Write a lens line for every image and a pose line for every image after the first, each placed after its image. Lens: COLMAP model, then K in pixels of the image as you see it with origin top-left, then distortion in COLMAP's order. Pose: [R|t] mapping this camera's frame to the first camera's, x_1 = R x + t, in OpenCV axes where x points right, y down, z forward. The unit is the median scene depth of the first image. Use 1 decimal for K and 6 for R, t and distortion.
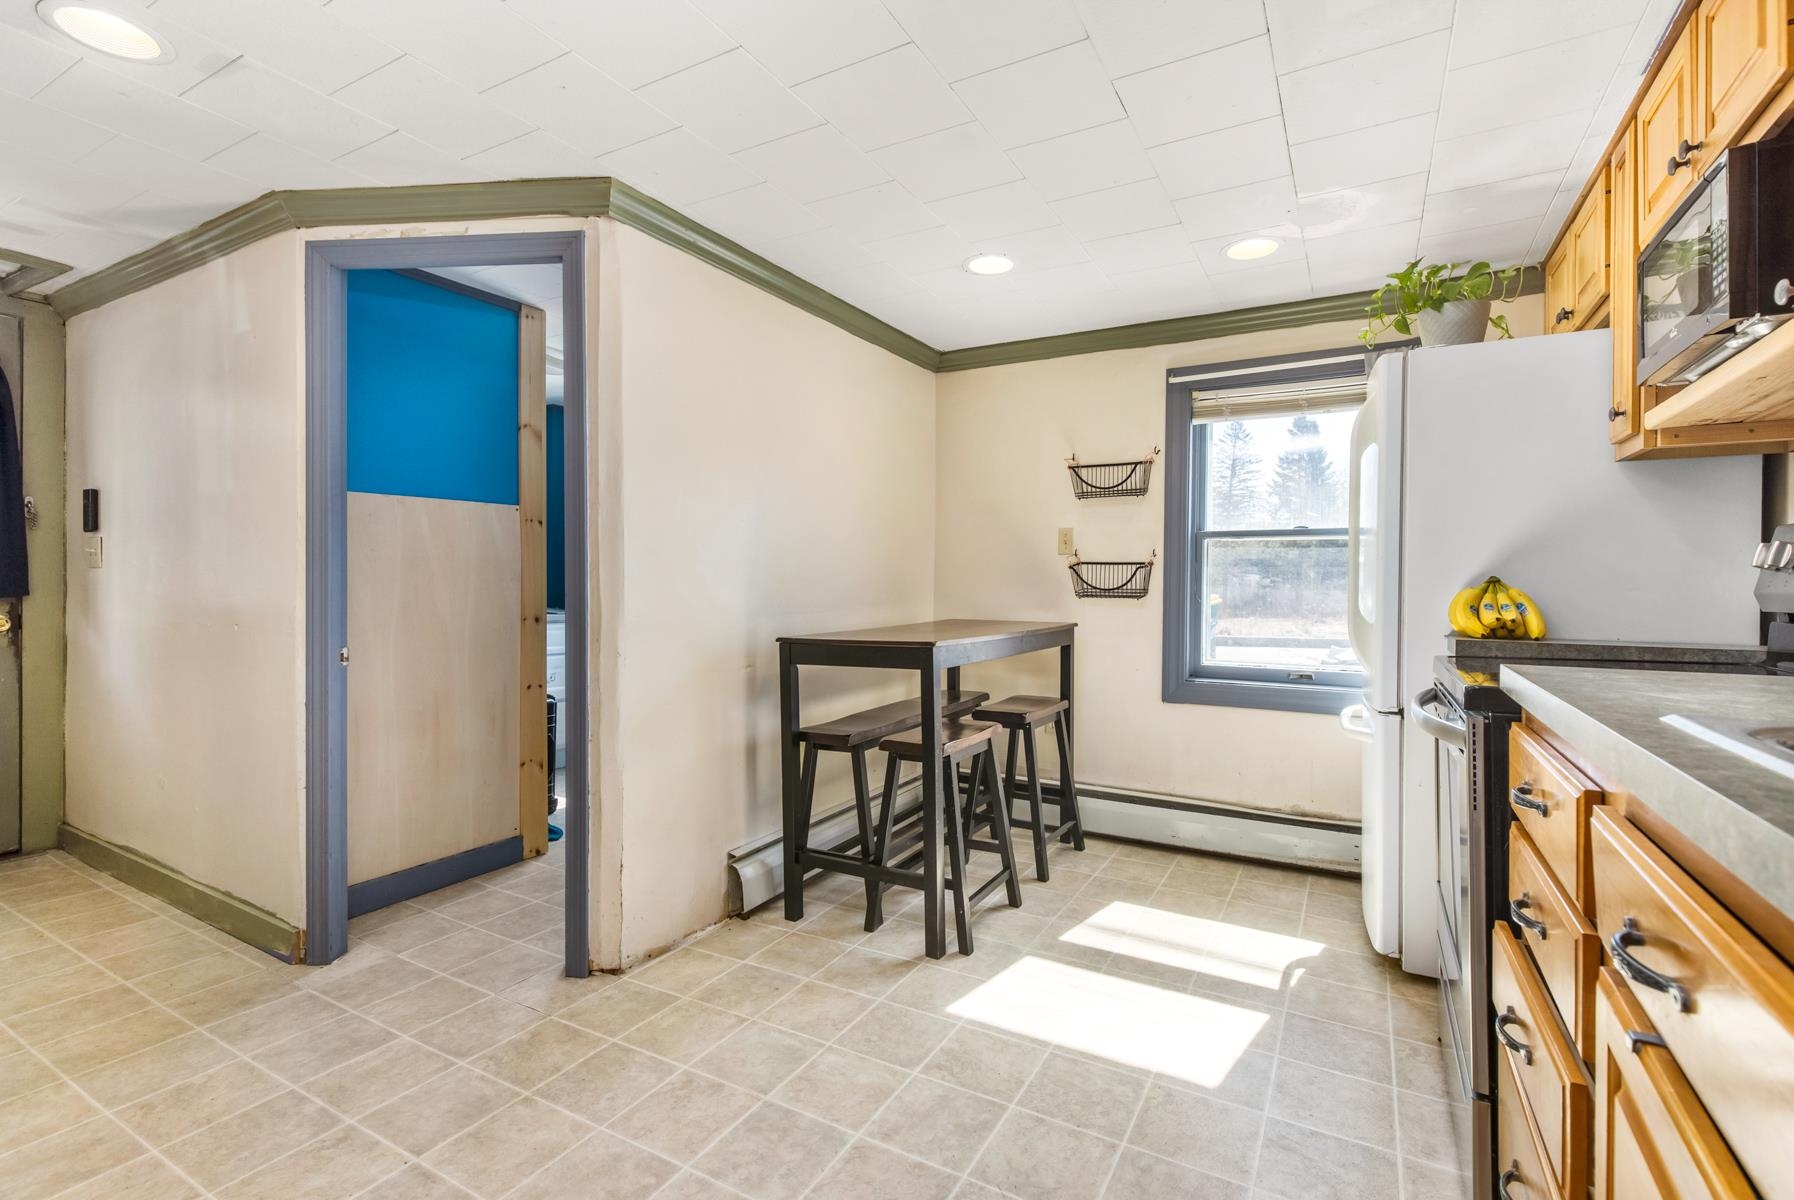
lens RADIAL K [[822.4, 0, 964.7], [0, 822.4, 582.9], [0, 0, 1]] dist [0.001675, -0.000141]
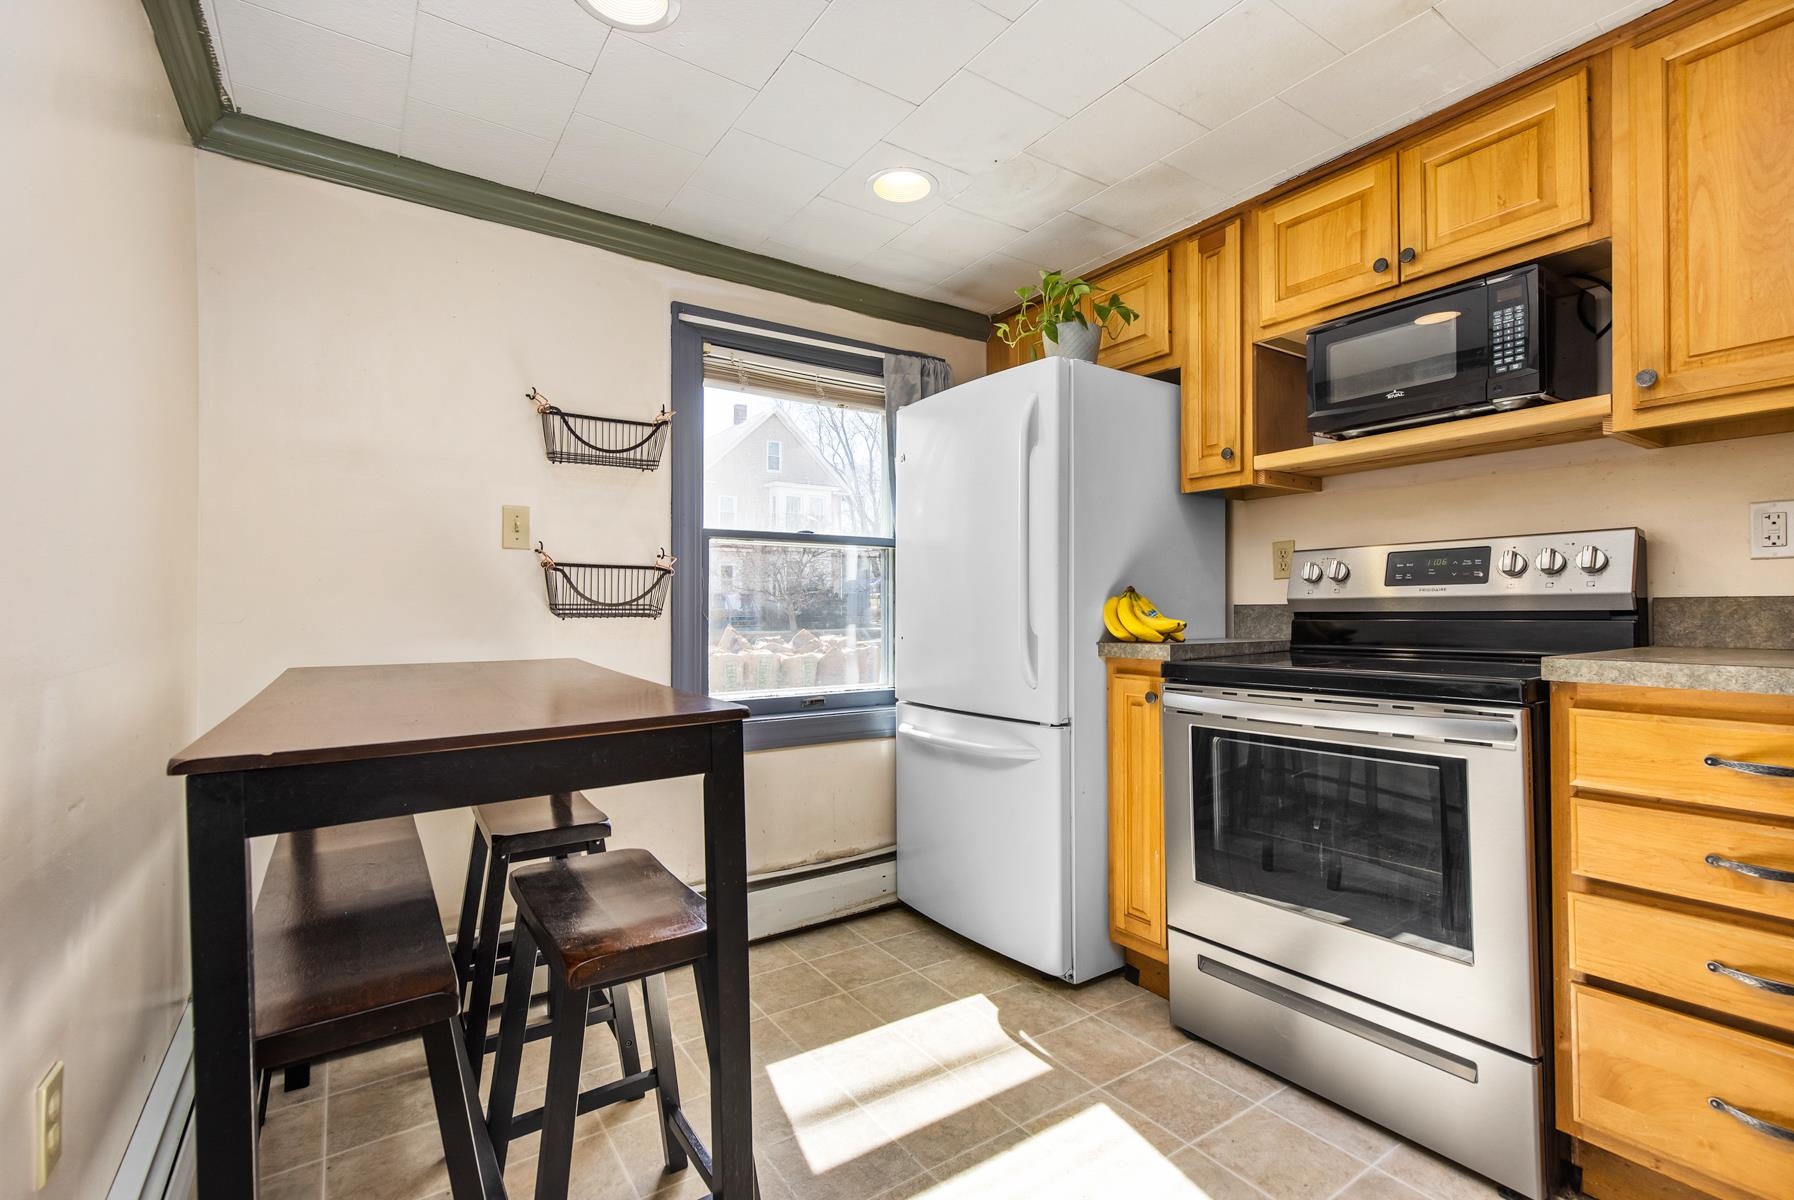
lens RADIAL K [[797.2, 0, 848.1], [0, 797.2, 603.0], [0, 0, 1]] dist [0.007798, -0.000905]
pose [[0.487214, -0.002543, 0.873279, -0.426248], [0.005801, 0.999983, -0.000325, 0.011415], [-0.873263, 0.005224, 0.487221, 0.749753]]
